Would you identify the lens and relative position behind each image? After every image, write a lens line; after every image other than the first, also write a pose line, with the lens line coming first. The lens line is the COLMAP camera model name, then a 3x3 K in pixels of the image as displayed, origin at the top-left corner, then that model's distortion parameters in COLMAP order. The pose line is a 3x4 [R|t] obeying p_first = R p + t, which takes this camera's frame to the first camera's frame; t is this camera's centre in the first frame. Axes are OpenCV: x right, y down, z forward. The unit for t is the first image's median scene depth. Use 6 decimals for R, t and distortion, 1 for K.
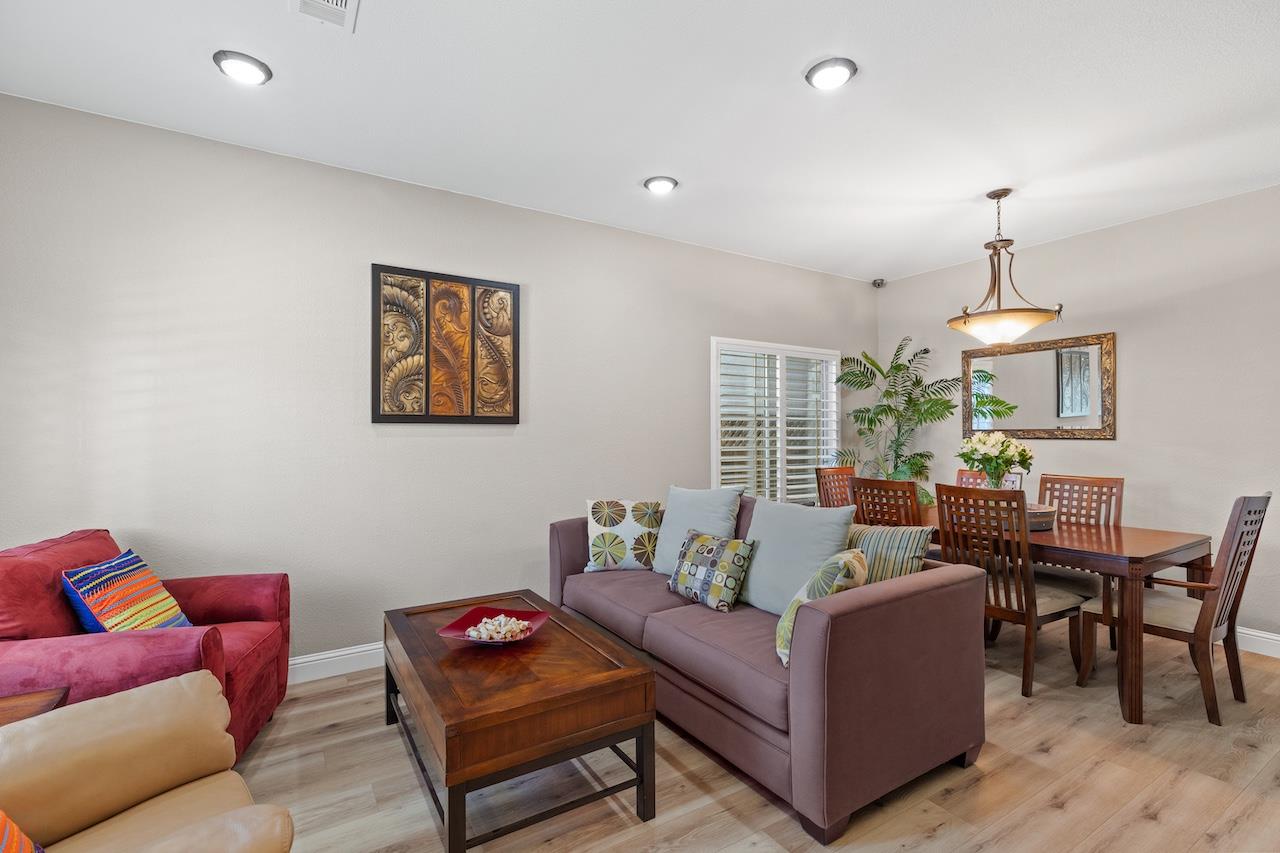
lens RADIAL K [[581.0, 0, 639.7], [0, 581.0, 430.0], [0, 0, 1]] dist [0.015103, 0.000383]
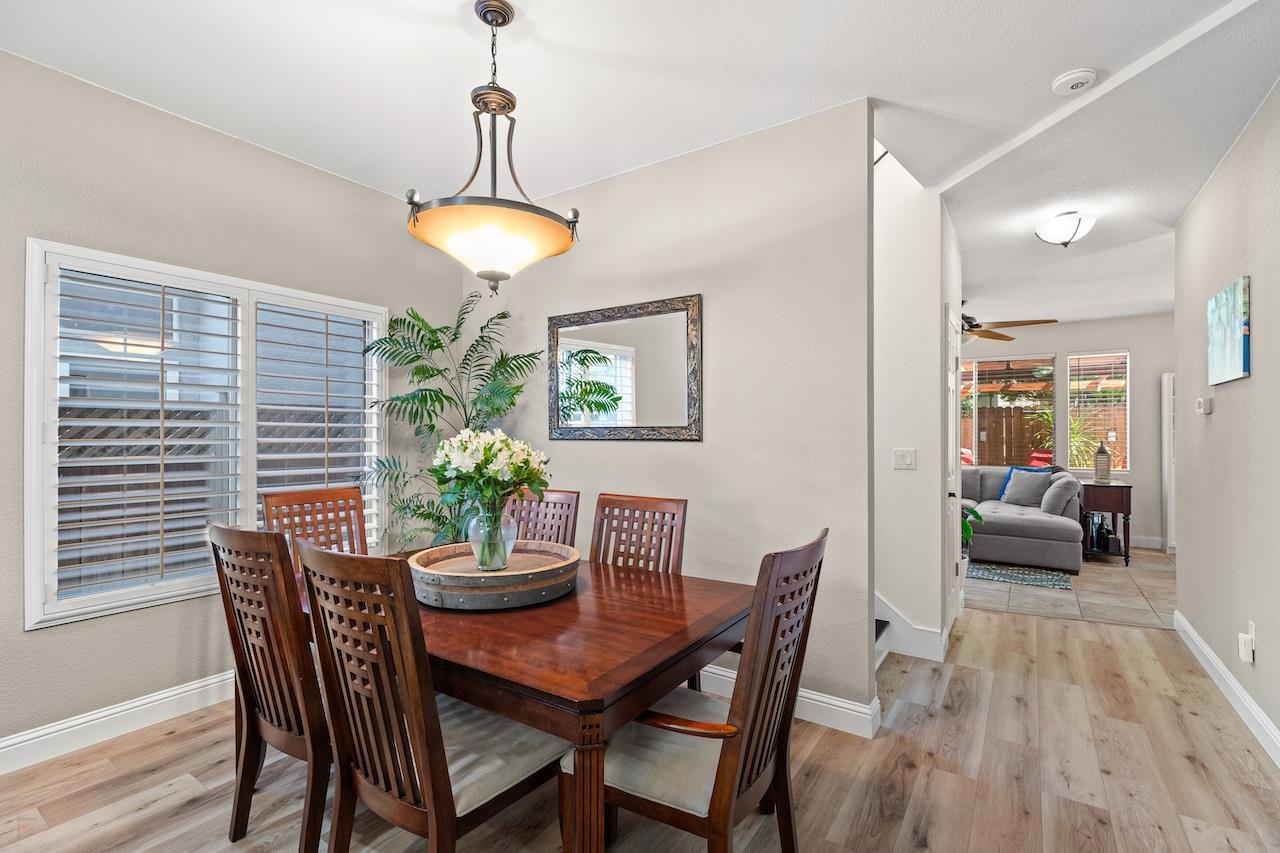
lens RADIAL K [[581.0, 0, 642.5], [0, 581.0, 428.0], [0, 0, 1]] dist [0.015103, 0.000383]
pose [[0.913970, 0.003556, 0.405765, 0.447733], [-0.002619, 0.999992, -0.002864, 0.002543], [-0.405773, 0.001555, 0.913973, 0.365998]]
